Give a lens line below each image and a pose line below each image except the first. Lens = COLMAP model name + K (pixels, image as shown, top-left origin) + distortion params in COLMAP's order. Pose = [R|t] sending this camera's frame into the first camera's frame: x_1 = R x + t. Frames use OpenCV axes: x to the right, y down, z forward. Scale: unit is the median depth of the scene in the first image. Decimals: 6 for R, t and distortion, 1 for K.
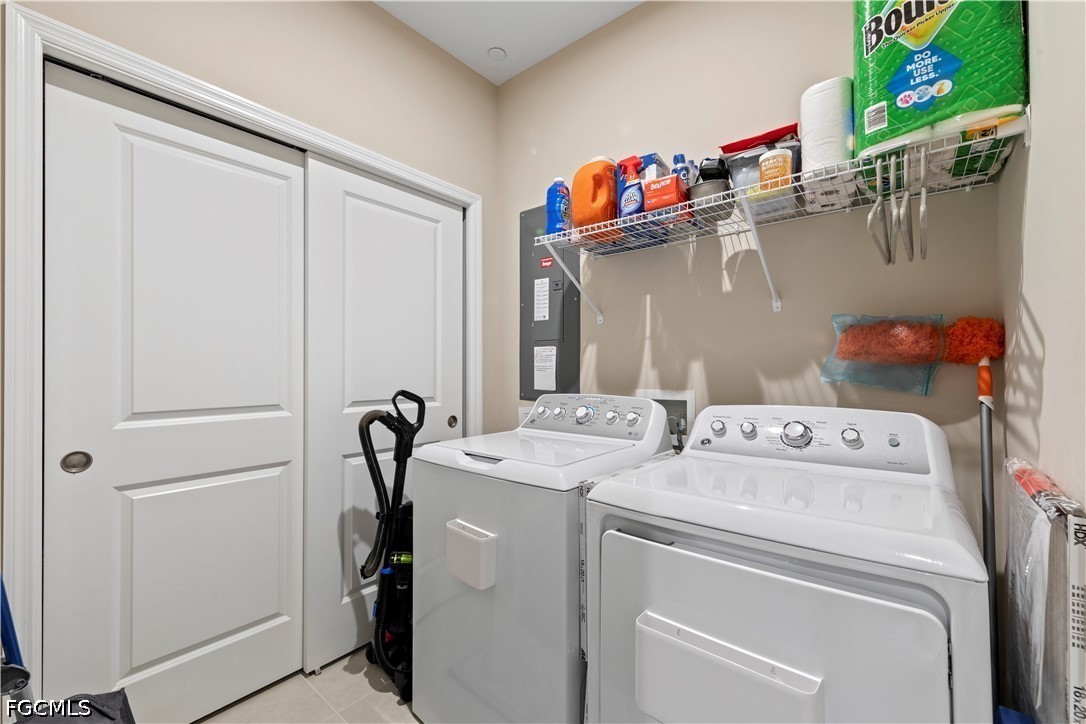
lens RADIAL K [[433.9, 0, 541.1], [0, 433.9, 358.1], [0, 0, 1]] dist [0.003030, -0.001252]
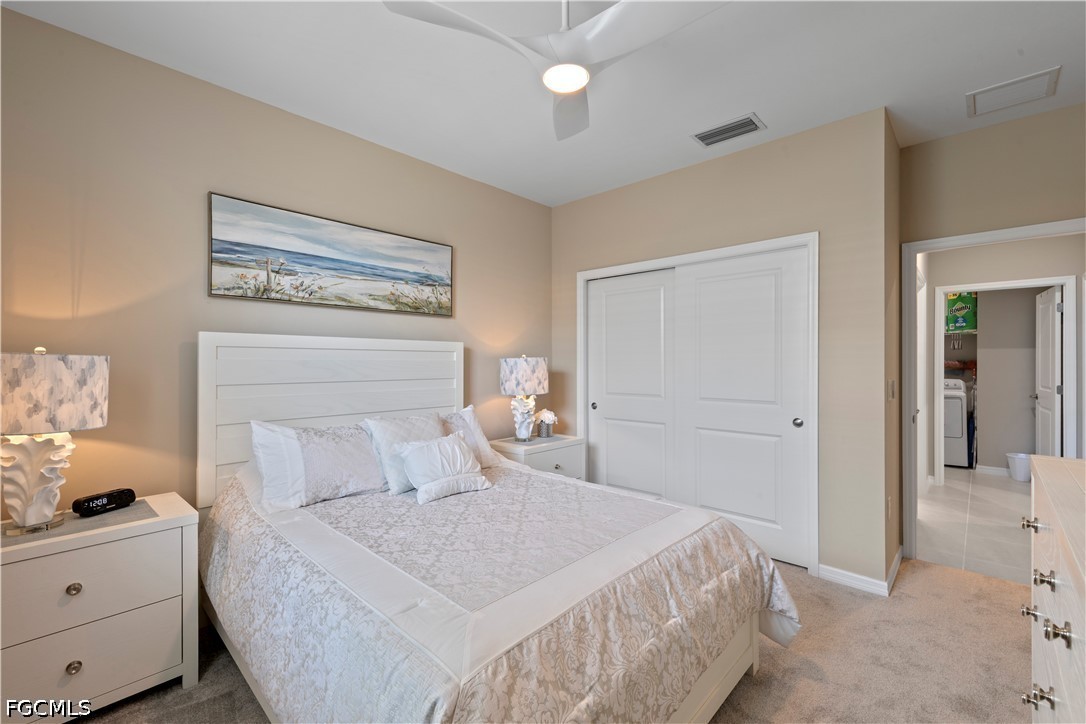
lens RADIAL K [[446.9, 0, 548.0], [0, 446.9, 362.6], [0, 0, 1]] dist [0.002715, -0.001886]
pose [[0.998732, -0.008841, -0.049569, -4.344663], [0.009290, 0.999918, 0.008844, -0.199081], [0.049487, -0.009294, 0.998732, -5.257993]]
